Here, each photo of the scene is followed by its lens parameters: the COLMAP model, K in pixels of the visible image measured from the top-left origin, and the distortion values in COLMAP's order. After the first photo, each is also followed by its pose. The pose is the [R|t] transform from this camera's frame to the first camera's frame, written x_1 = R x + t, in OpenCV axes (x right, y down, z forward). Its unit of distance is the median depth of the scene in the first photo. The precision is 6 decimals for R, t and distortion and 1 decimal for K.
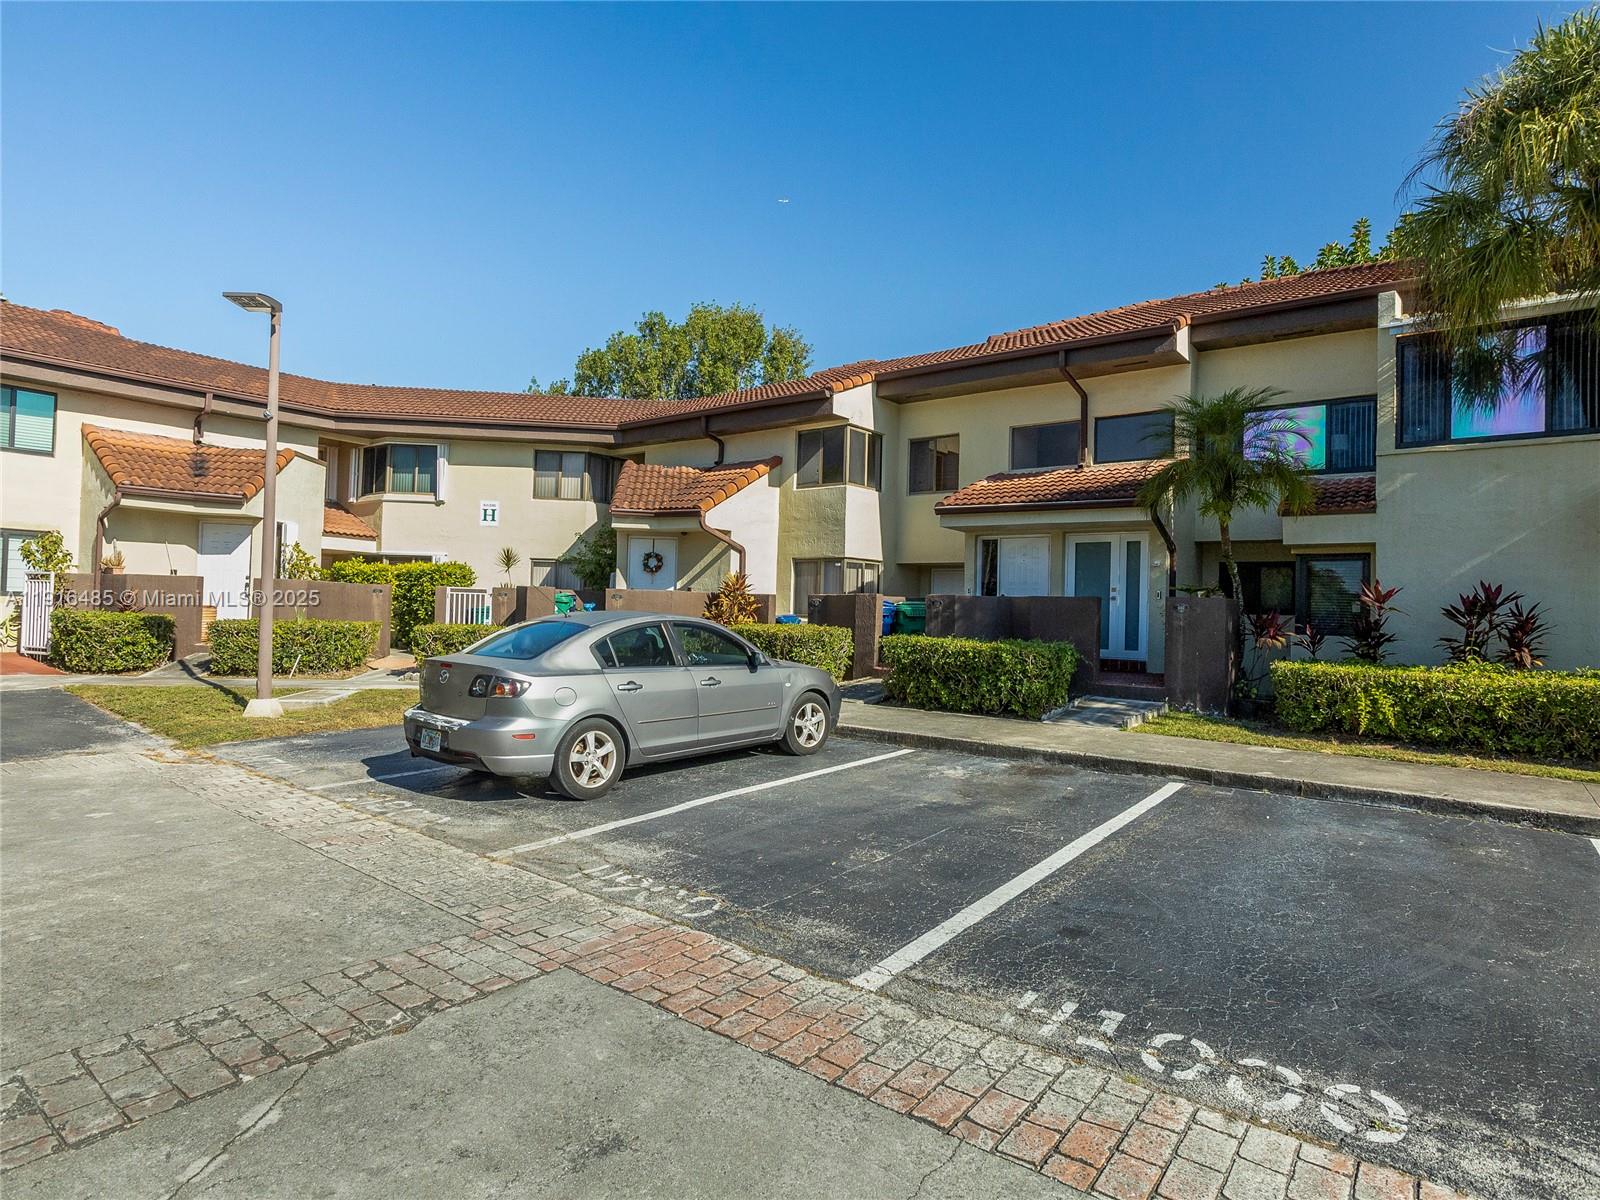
lens RADIAL K [[882.8, 0, 805.8], [0, 882.8, 576.9], [0, 0, 1]] dist [-0.036528, -0.000066]
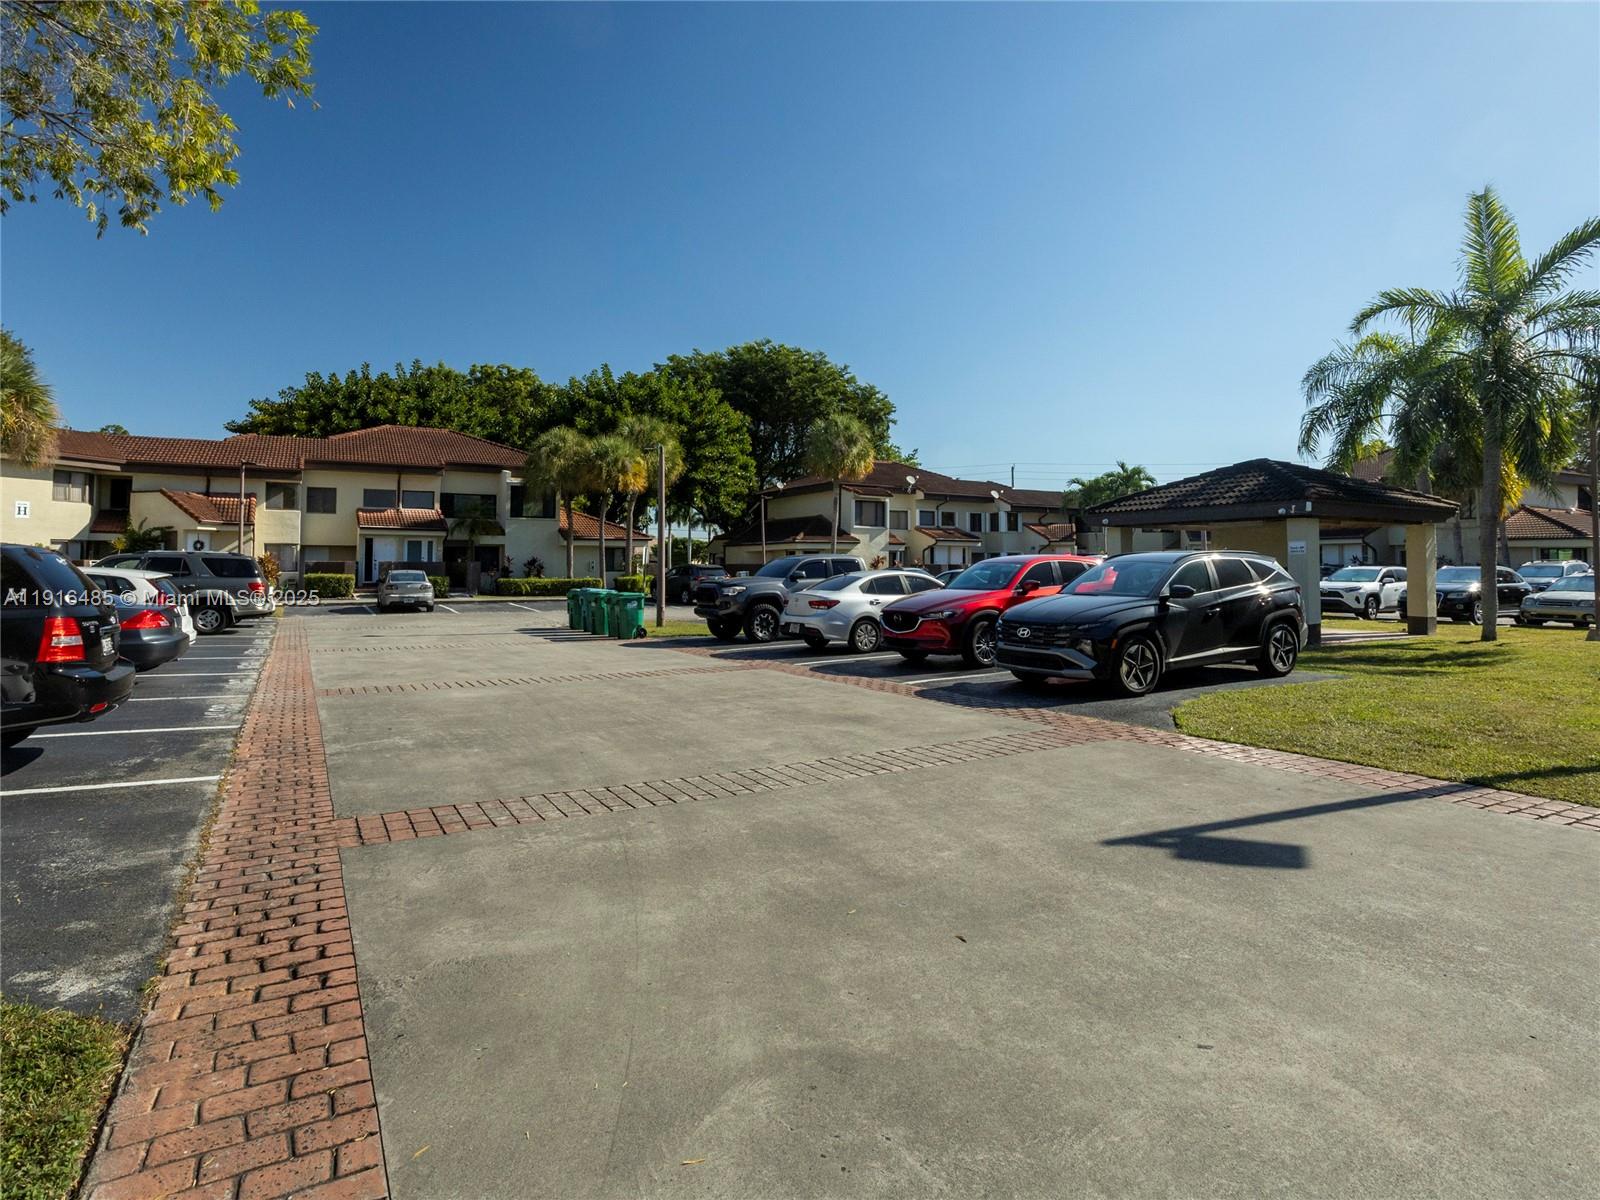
lens RADIAL K [[882.8, 0, 805.8], [0, 882.8, 576.9], [0, 0, 1]] dist [-0.036528, -0.000066]
pose [[0.369002, -0.035004, 0.928769, -1.492234], [-0.021533, 0.998700, 0.046194, -0.065553], [-0.929179, -0.037045, 0.367769, -0.963338]]
